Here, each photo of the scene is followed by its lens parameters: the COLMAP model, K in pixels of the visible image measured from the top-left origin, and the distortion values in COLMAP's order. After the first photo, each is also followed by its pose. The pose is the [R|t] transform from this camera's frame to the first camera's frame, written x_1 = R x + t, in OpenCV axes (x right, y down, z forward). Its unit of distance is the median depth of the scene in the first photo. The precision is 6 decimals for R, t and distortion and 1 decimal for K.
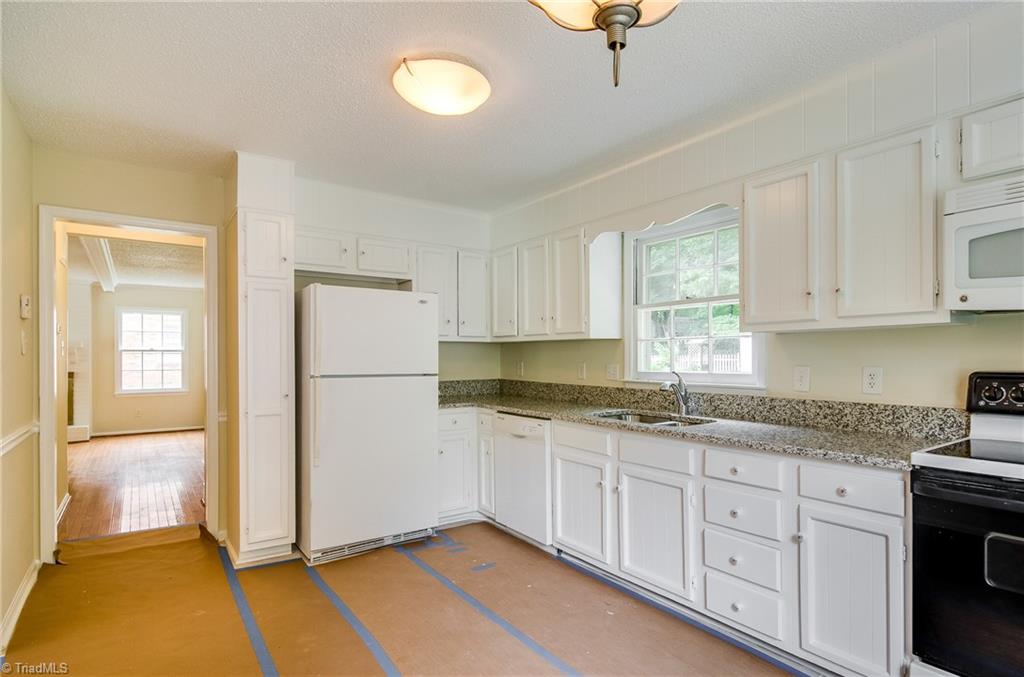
lens RADIAL K [[544.9, 0, 504.8], [0, 544.9, 358.0], [0, 0, 1]] dist [0.017542, -0.009343]
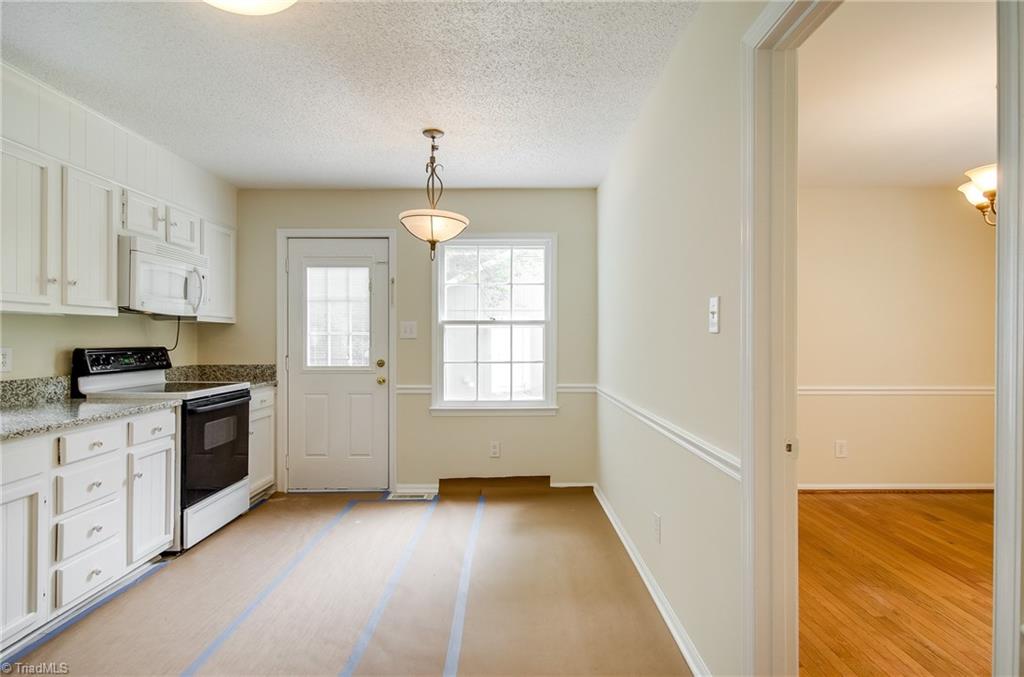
lens RADIAL K [[544.9, 0, 520.9], [0, 544.9, 340.8], [0, 0, 1]] dist [0.017542, -0.009343]
pose [[-0.838929, -0.001419, 0.544238, -0.685037], [0.000720, 0.999993, 0.003716, -0.000563], [-0.544240, 0.003509, -0.838922, 1.161004]]
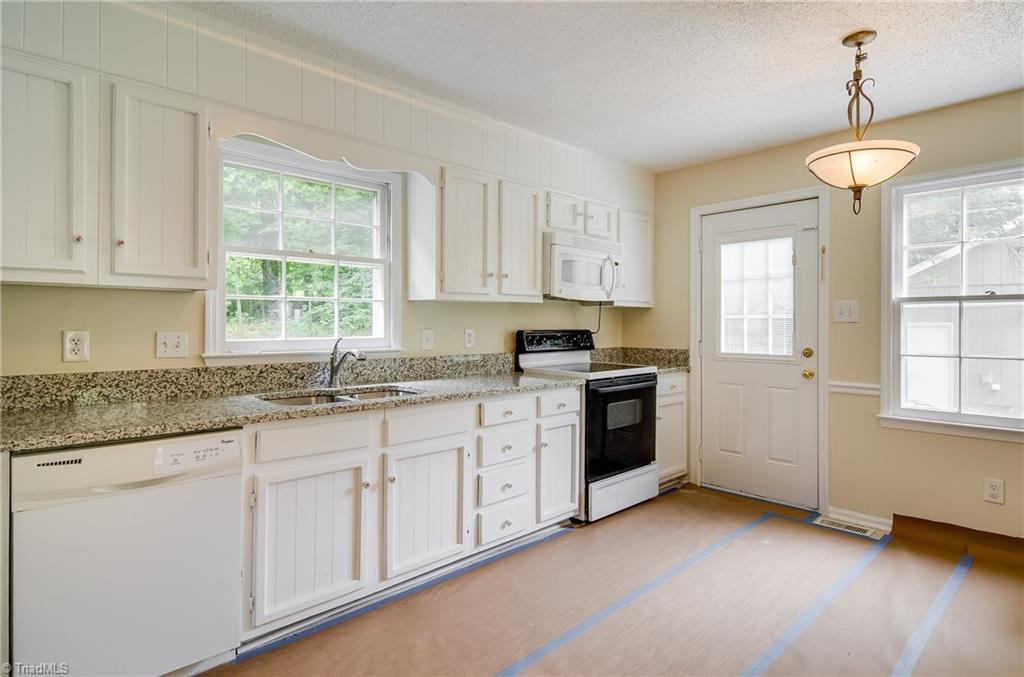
lens RADIAL K [[544.9, 0, 516.4], [0, 544.9, 323.0], [0, 0, 1]] dist [0.017542, -0.009343]
pose [[-0.171034, 0.002678, 0.985262, -0.640069], [-0.000834, 0.999996, -0.002863, 0.004140], [-0.985265, -0.001312, -0.171031, 0.958154]]
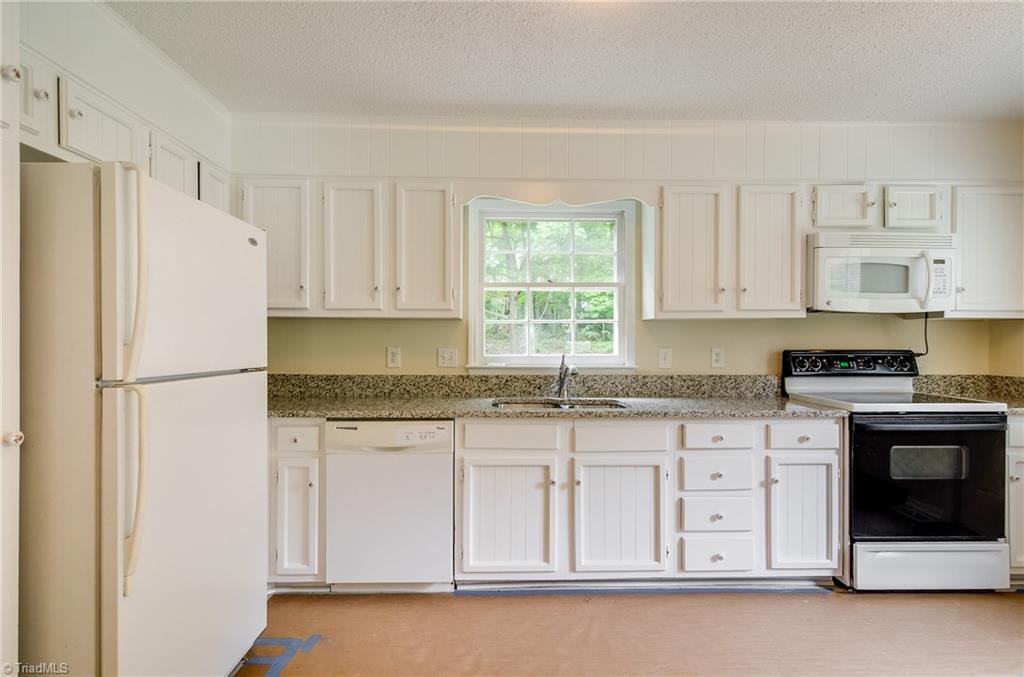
lens RADIAL K [[544.9, 0, 511.6], [0, 544.9, 340.0], [0, 0, 1]] dist [0.017542, -0.009343]
pose [[0.538172, 0.004993, 0.842820, -0.628081], [-0.000258, 0.999983, -0.005759, 0.004303], [-0.842835, 0.002882, 0.538165, 0.600721]]
